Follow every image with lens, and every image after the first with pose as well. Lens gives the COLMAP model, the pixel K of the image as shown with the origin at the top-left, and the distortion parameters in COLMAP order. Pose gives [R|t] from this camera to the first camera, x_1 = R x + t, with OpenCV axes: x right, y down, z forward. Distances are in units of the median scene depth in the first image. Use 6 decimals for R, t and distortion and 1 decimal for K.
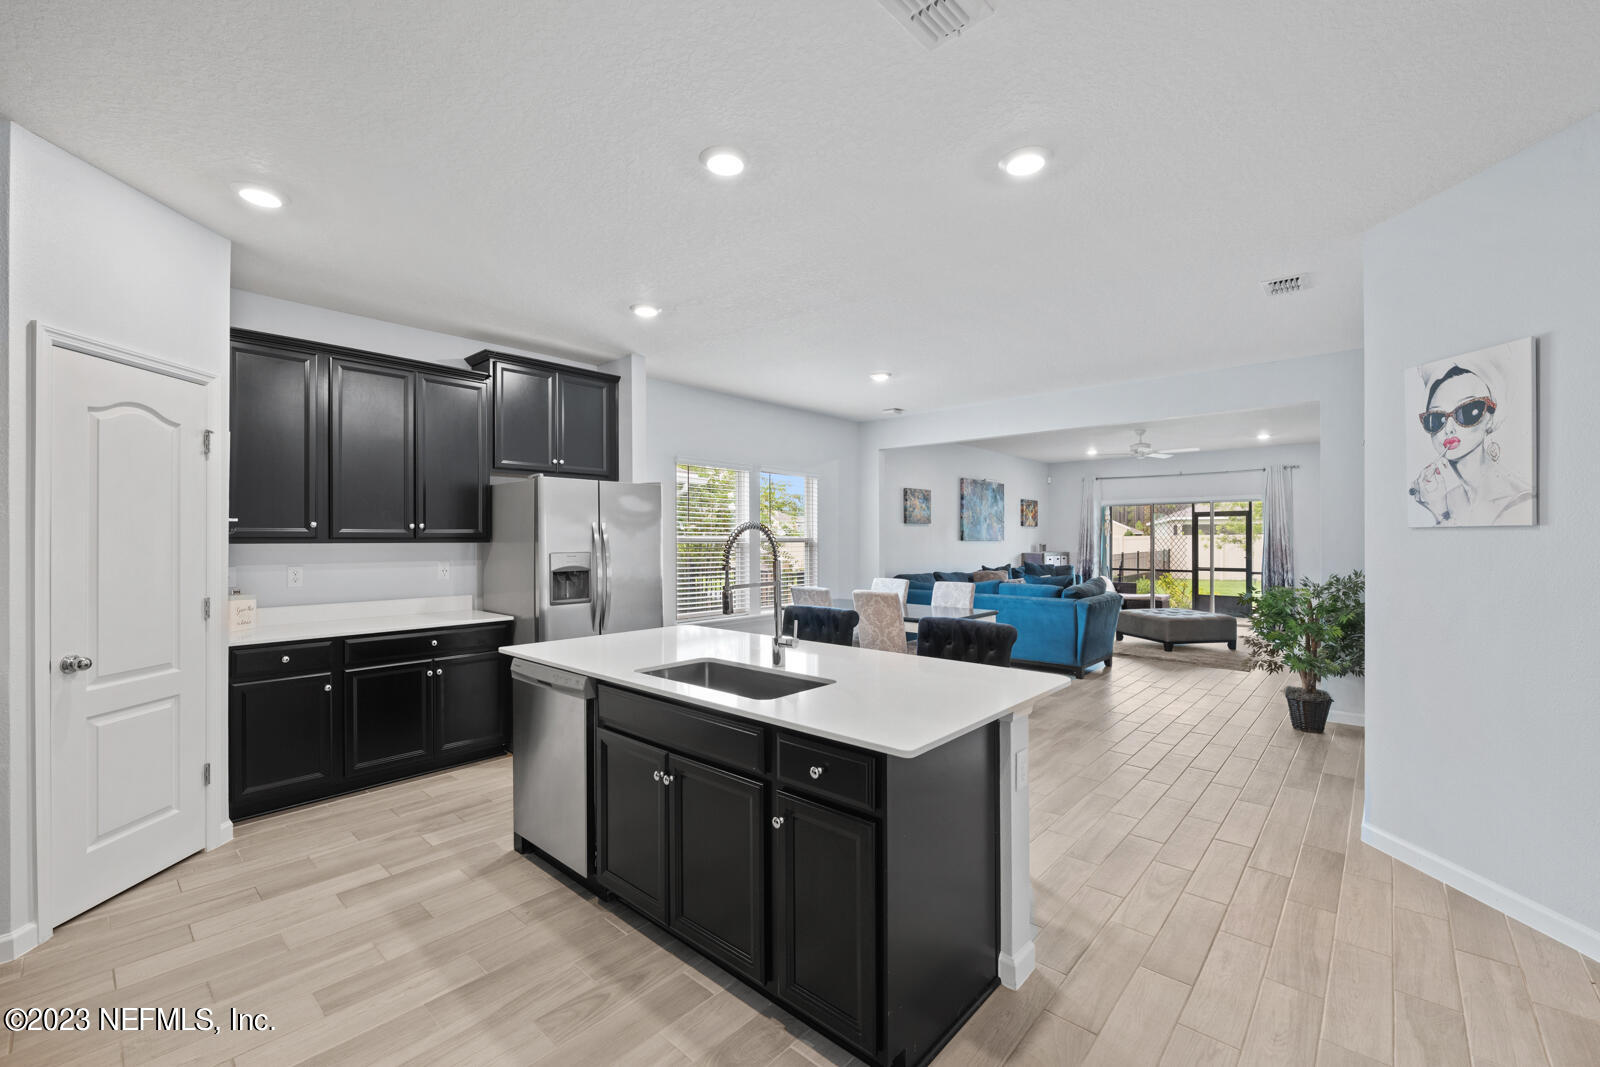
lens RADIAL K [[670.7, 0, 800.9], [0, 670.7, 537.0], [0, 0, 1]] dist [-0.000400, 0.000098]
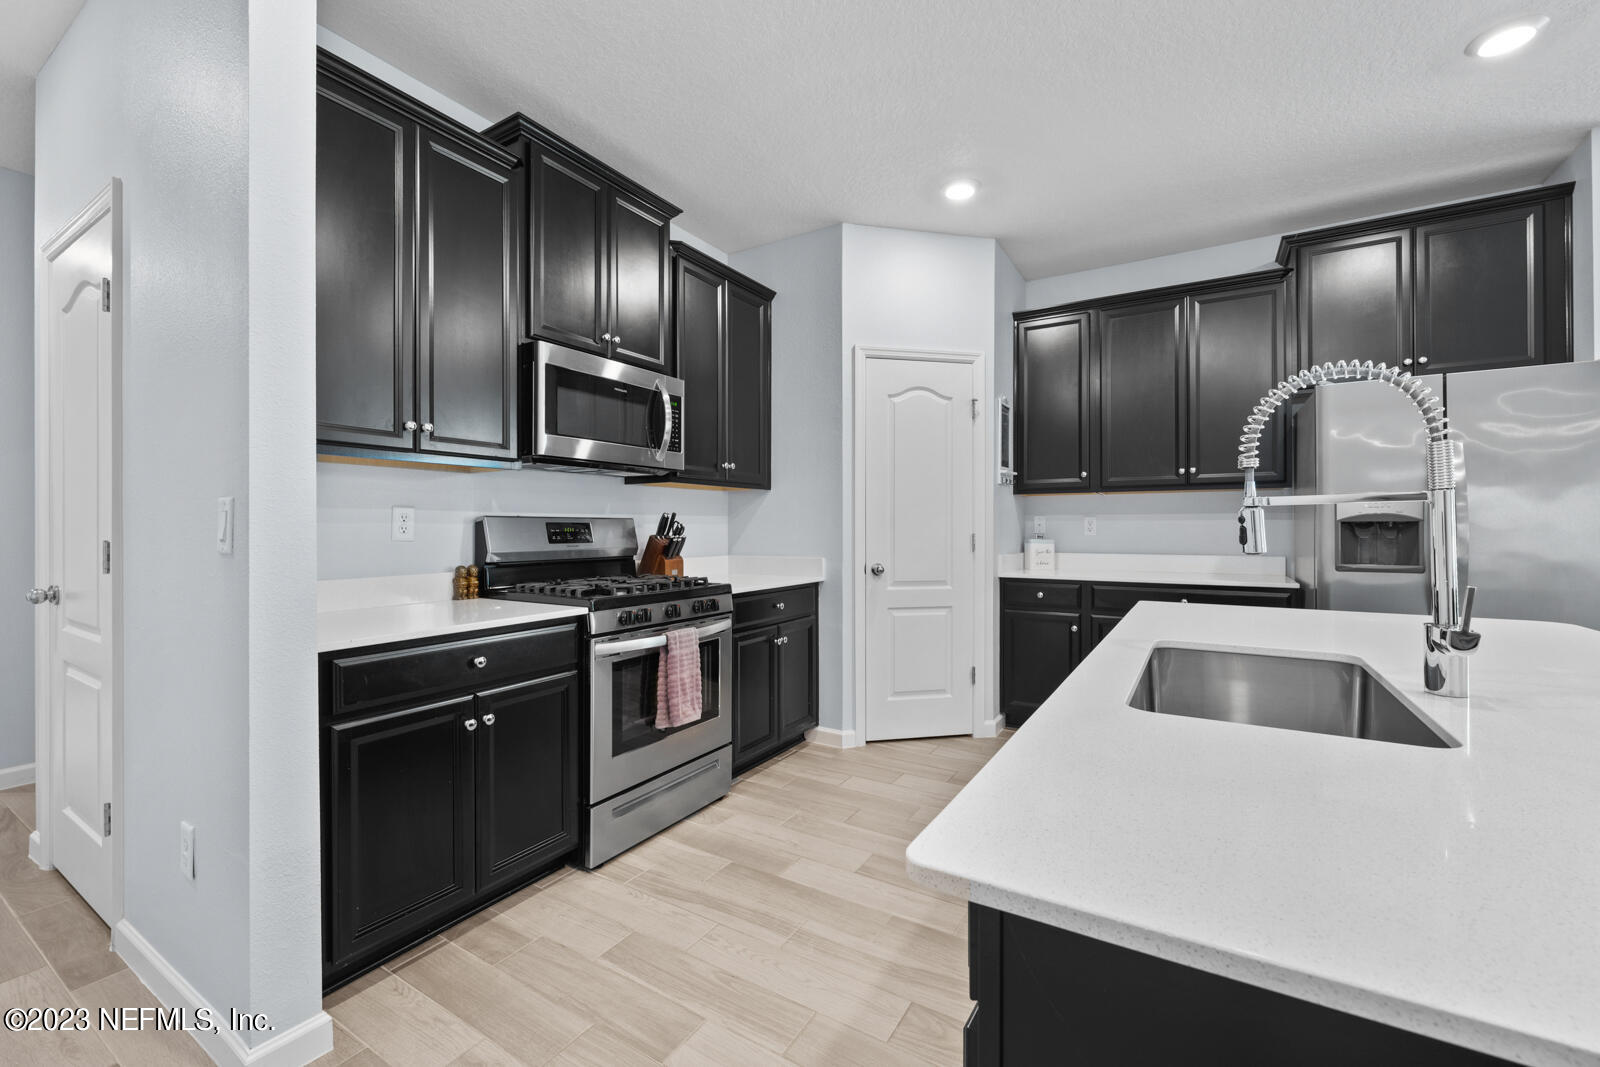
lens RADIAL K [[659.0, 0, 802.6], [0, 659.0, 529.2], [0, 0, 1]] dist [-0.004138, 0.000780]
pose [[0.177918, 0.004594, -0.984035, 0.265851], [0.003089, 0.999982, 0.005227, 0.075767], [0.984040, -0.003970, 0.177901, 0.477085]]
